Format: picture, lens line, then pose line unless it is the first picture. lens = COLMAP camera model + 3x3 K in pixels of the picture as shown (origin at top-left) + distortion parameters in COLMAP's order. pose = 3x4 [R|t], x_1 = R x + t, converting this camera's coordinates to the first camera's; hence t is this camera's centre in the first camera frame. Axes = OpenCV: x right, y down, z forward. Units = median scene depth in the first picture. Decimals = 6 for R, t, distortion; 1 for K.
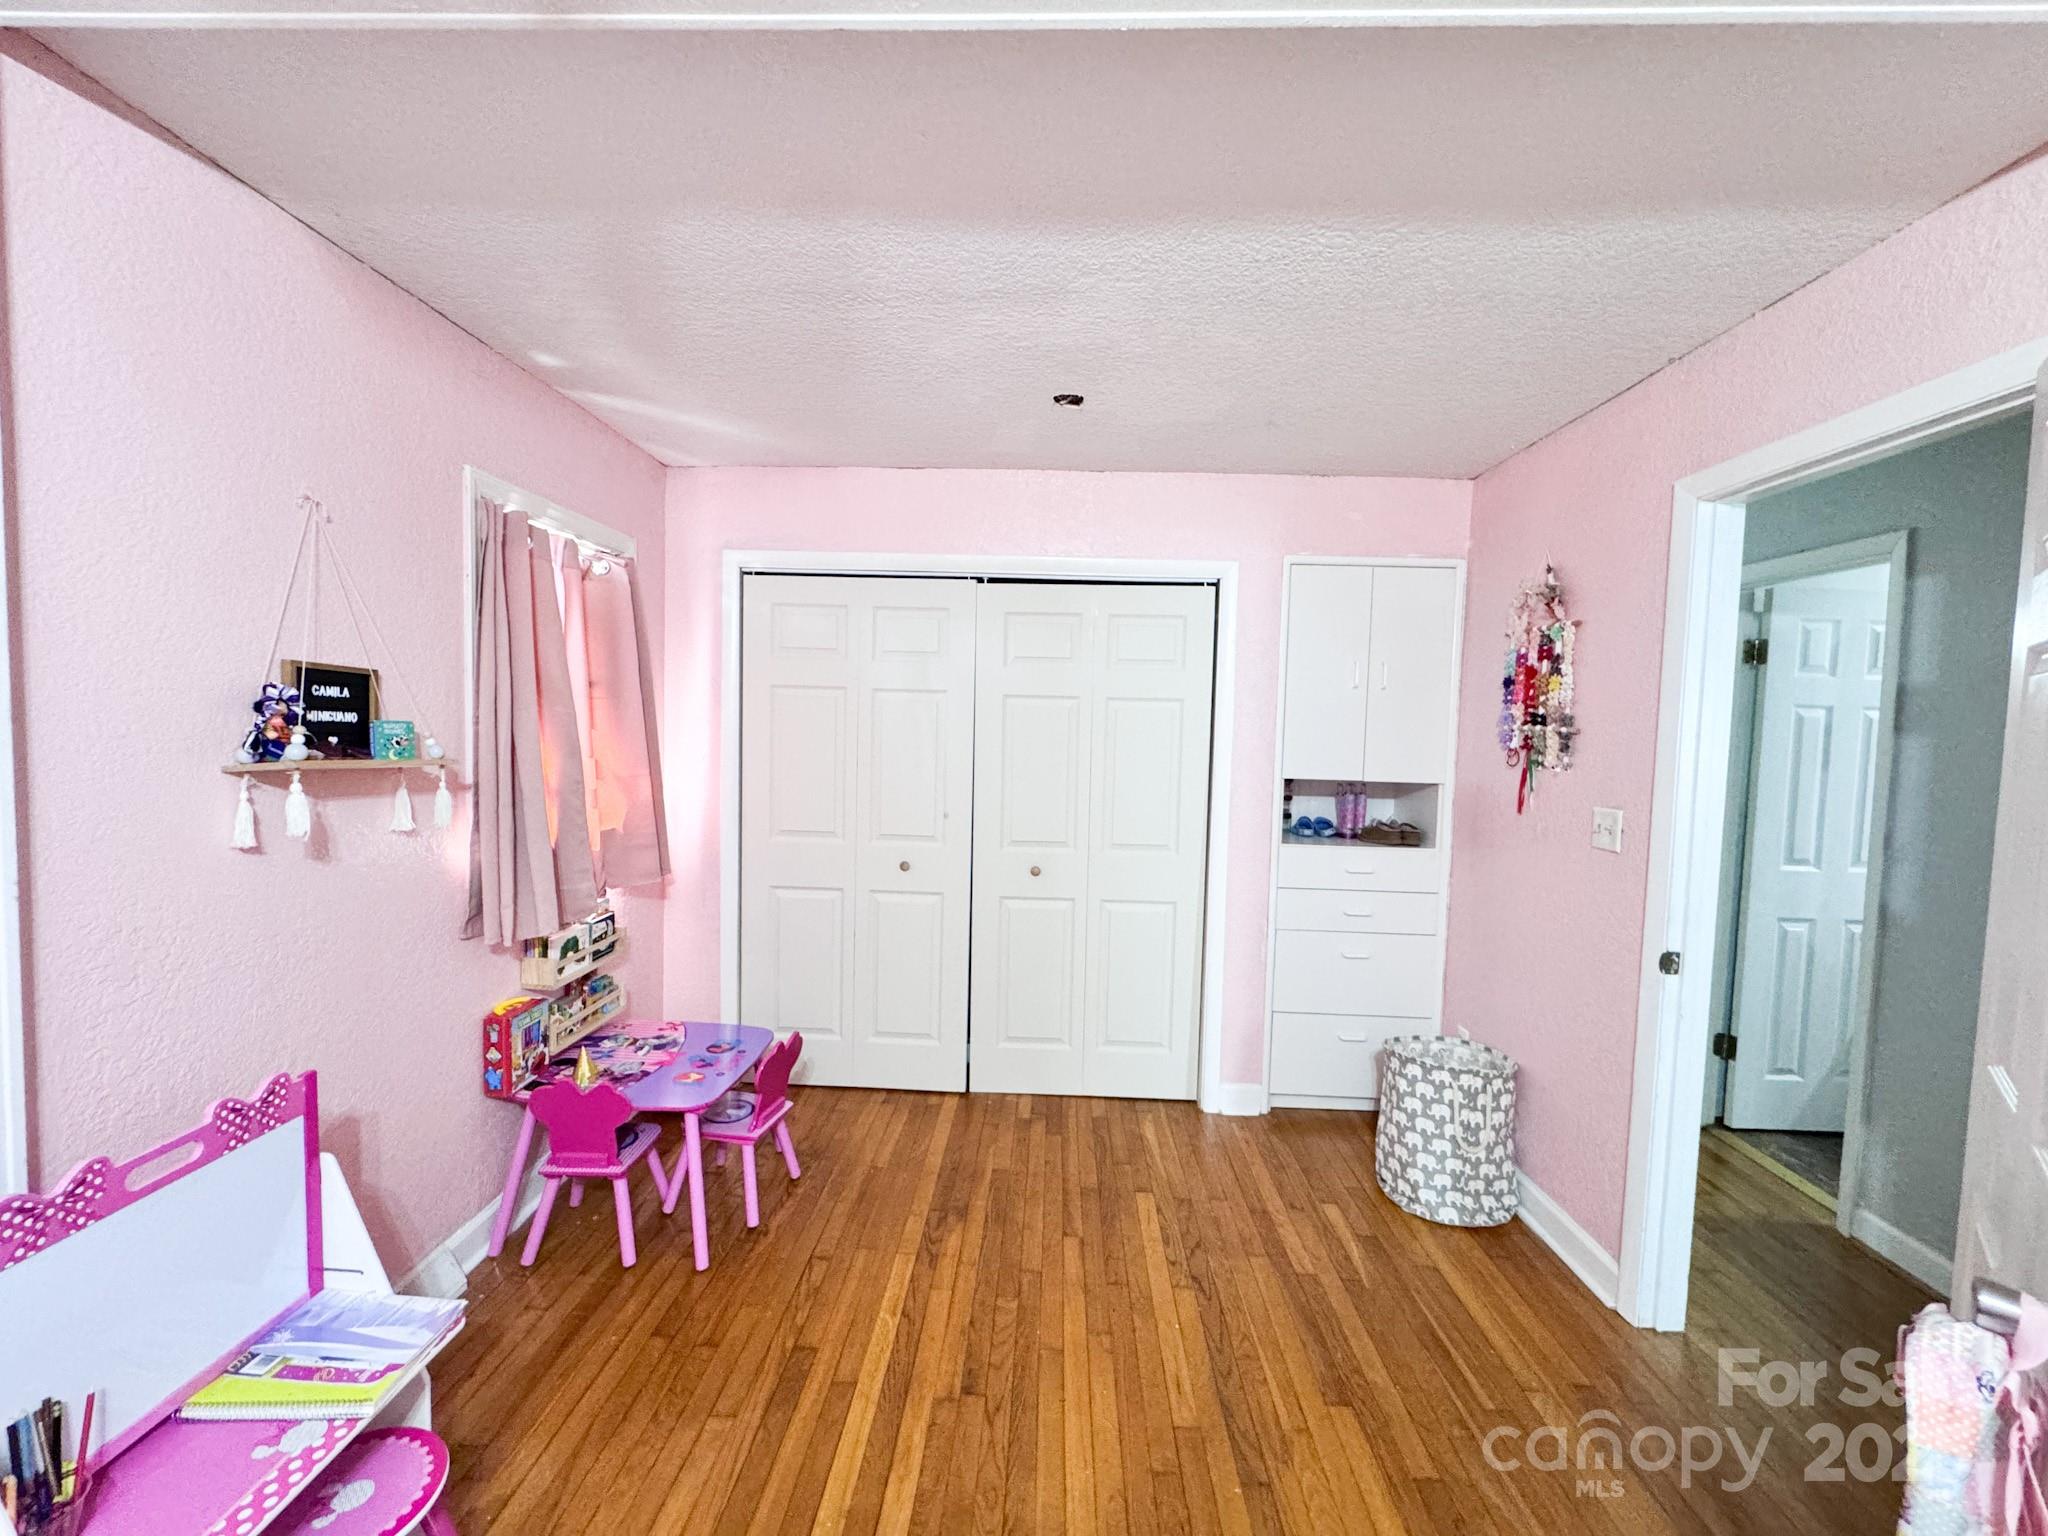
lens RADIAL K [[822.2, 0, 1027.1], [0, 822.2, 769.2], [0, 0, 1]] dist [0.000288, 0.000012]
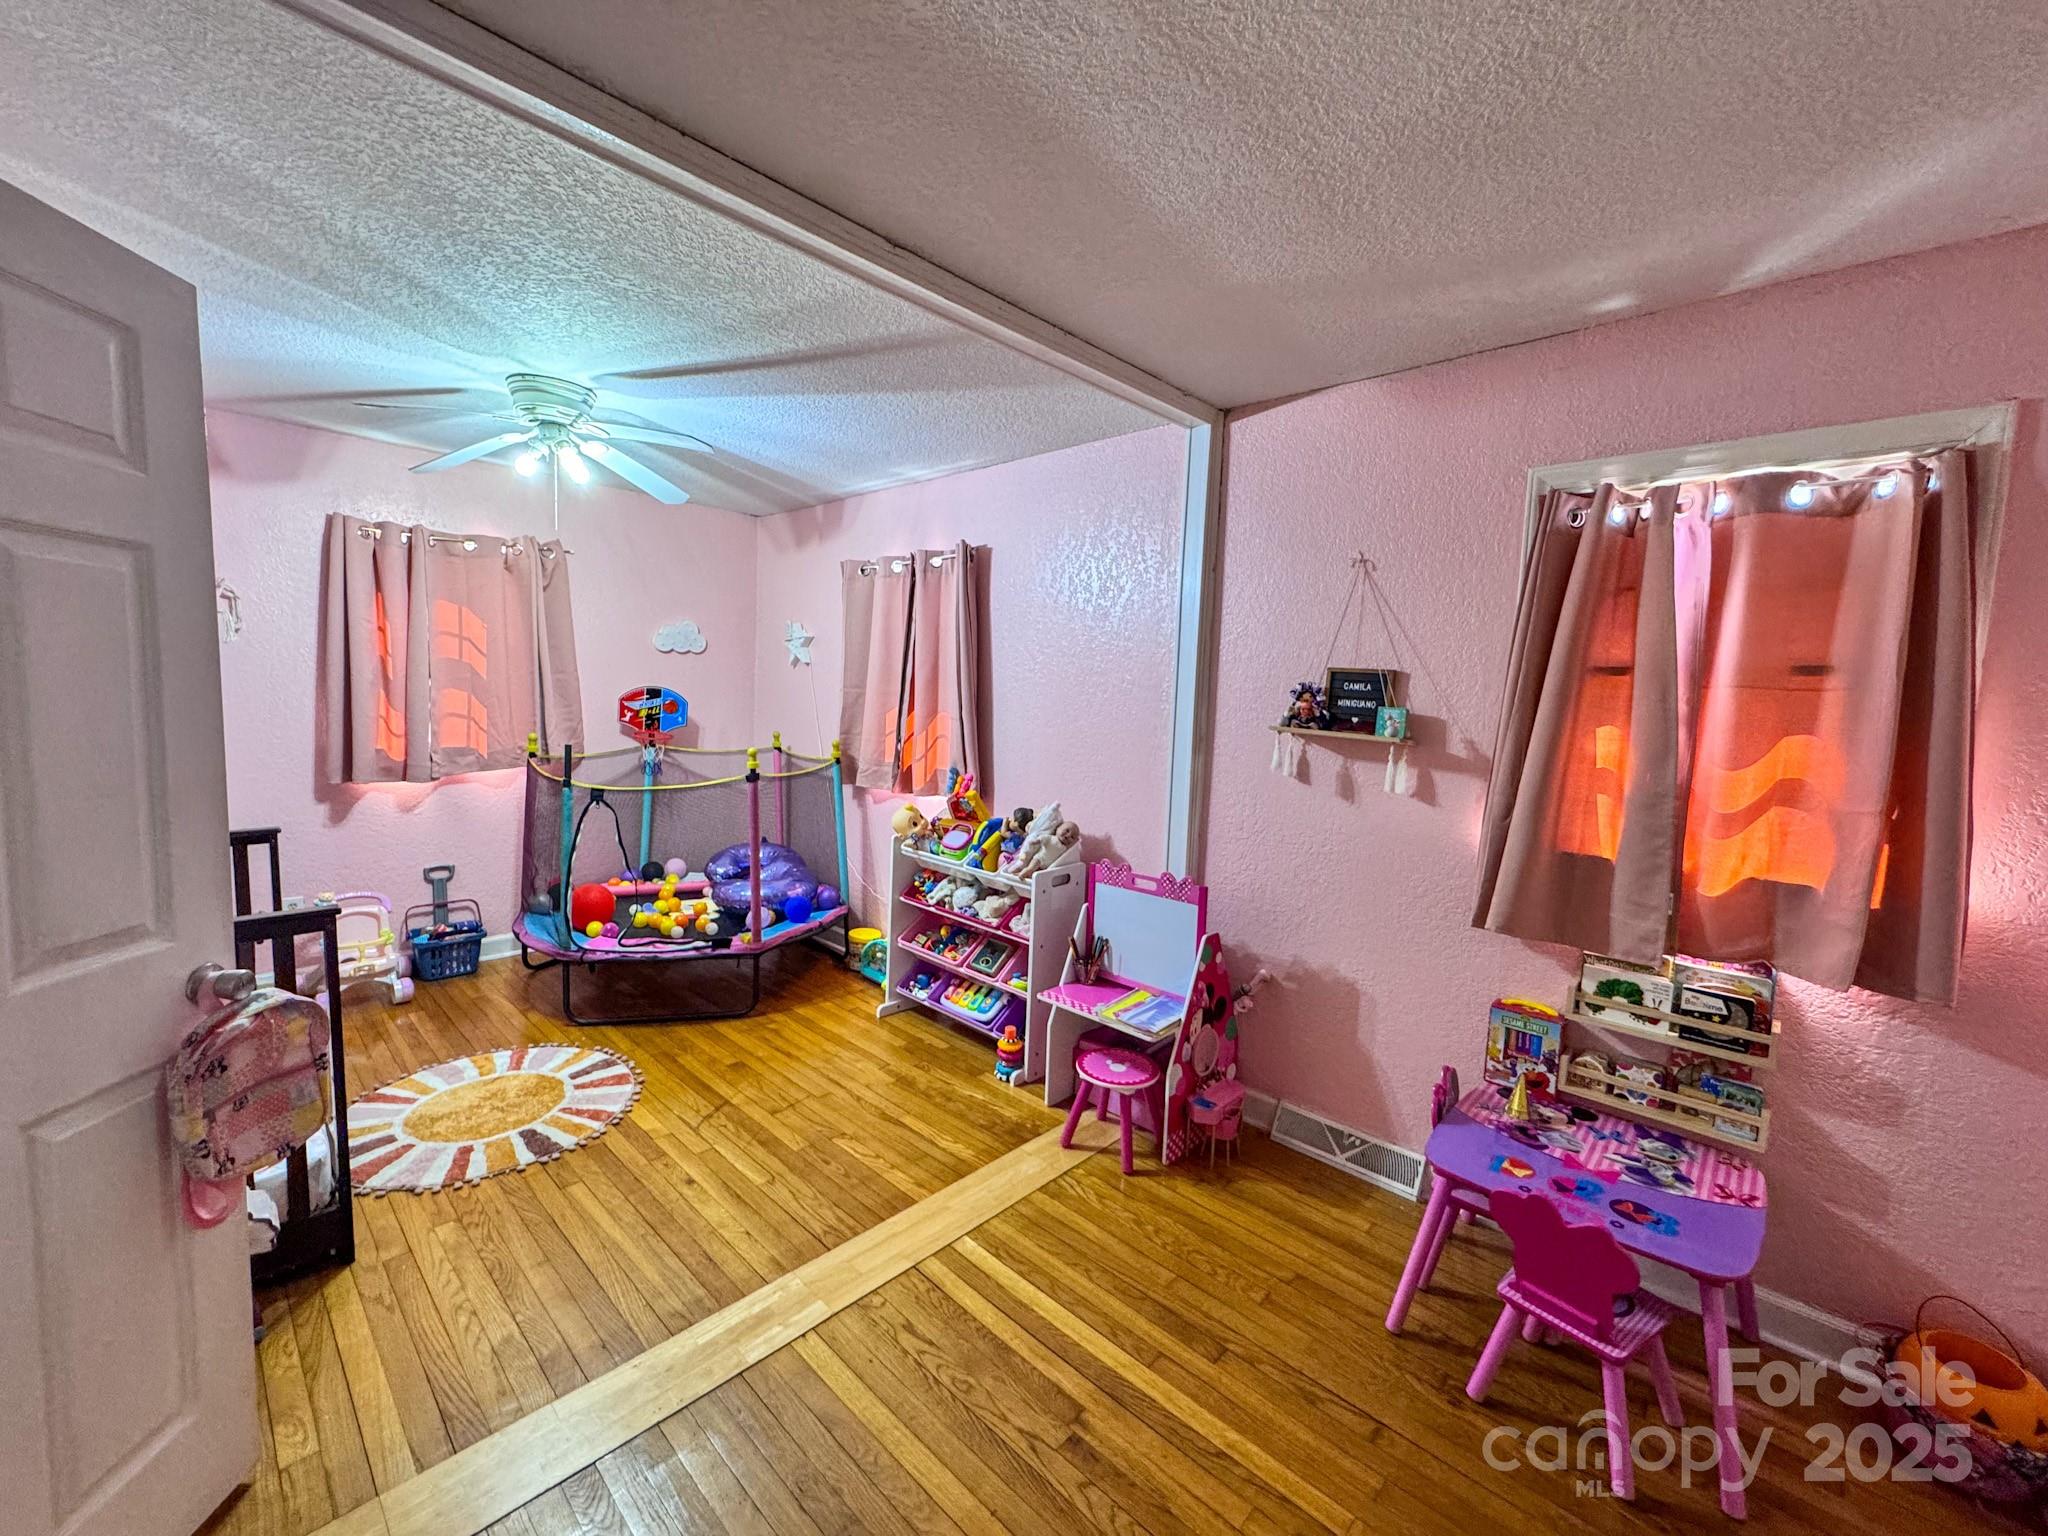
lens RADIAL K [[822.2, 0, 1028.4], [0, 822.2, 771.3], [0, 0, 1]] dist [0.000288, 0.000012]
pose [[-0.659742, 0.018742, -0.751259, 0.455909], [-0.097956, 0.989015, 0.110697, -0.034902], [0.745081, 0.146622, -0.650659, 1.072326]]
